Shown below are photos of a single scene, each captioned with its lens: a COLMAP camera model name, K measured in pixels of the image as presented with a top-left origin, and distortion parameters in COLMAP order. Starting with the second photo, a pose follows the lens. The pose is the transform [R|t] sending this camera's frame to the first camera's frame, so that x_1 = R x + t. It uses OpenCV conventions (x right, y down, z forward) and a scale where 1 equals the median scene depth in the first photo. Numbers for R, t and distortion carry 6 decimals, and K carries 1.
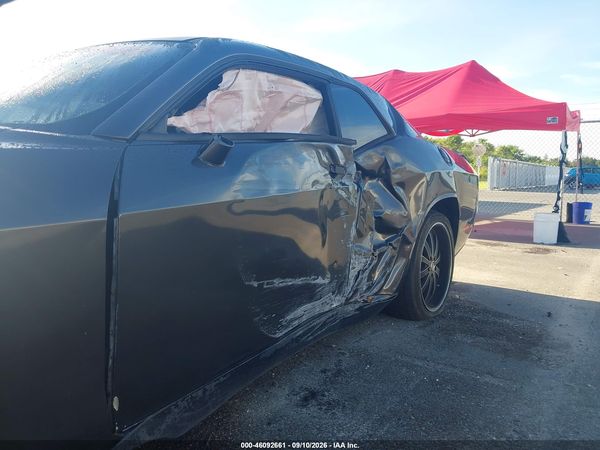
lens RADIAL K [[469.9, 0, 300.0], [0, 469.9, 225.0], [0, 0, 1]] dist [0.068491, -0.088905]
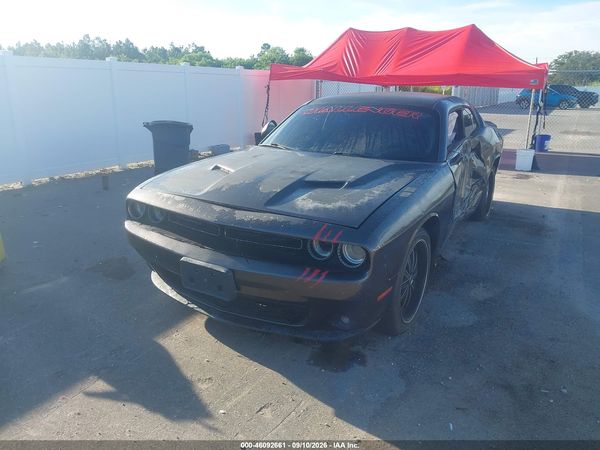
lens RADIAL K [[469.9, 0, 300.0], [0, 469.9, 225.0], [0, 0, 1]] dist [0.068491, -0.088905]
pose [[0.994457, -0.032856, 0.099877, -0.758556], [0.014819, 0.984237, 0.176230, -0.152437], [-0.104093, -0.173774, 0.979269, -0.920299]]
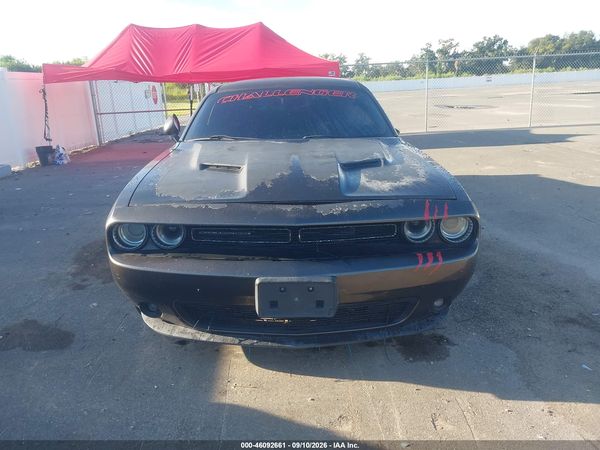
lens RADIAL K [[470.2, 0, 300.0], [0, 470.2, 225.0], [0, 0, 1]] dist [0.008949, -0.016982]
pose [[0.802265, -0.207383, 0.559788, -1.258811], [0.112571, 0.973451, 0.199300, -0.139537], [-0.586258, -0.096876, 0.804311, -0.565170]]
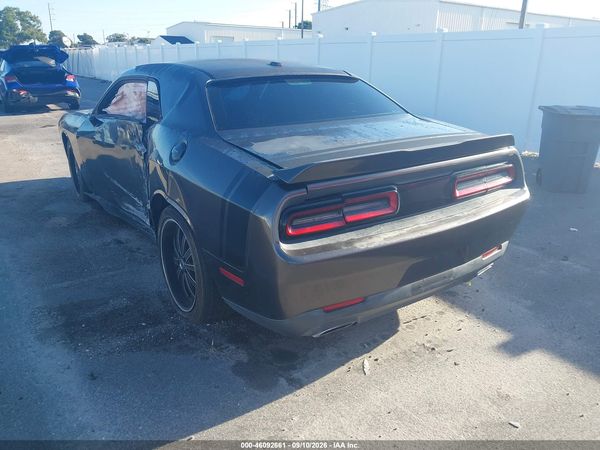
lens RADIAL K [[470.2, 0, 300.0], [0, 470.2, 225.0], [0, 0, 1]] dist [0.008949, -0.016982]
pose [[-0.334593, 0.301903, -0.892694, 1.220604], [-0.116869, 0.926687, 0.357203, -0.420364], [0.935088, 0.223846, -0.274779, 1.762075]]
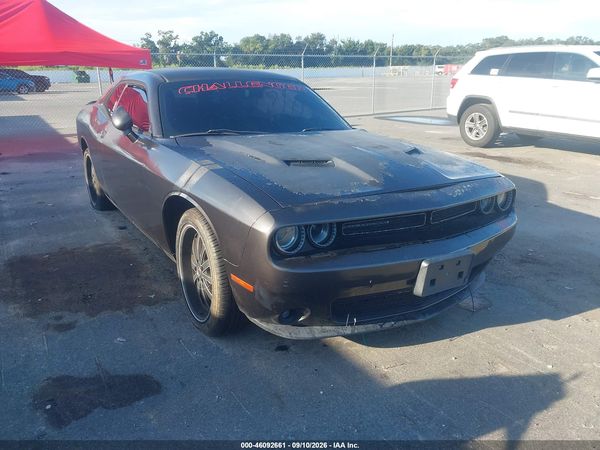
lens RADIAL K [[470.2, 0, 300.0], [0, 470.2, 225.0], [0, 0, 1]] dist [0.008949, -0.016982]
pose [[0.374218, -0.293424, 0.879695, -1.698768], [0.103417, 0.955909, 0.274852, -0.220817], [-0.921556, -0.011880, 0.388064, -0.037181]]
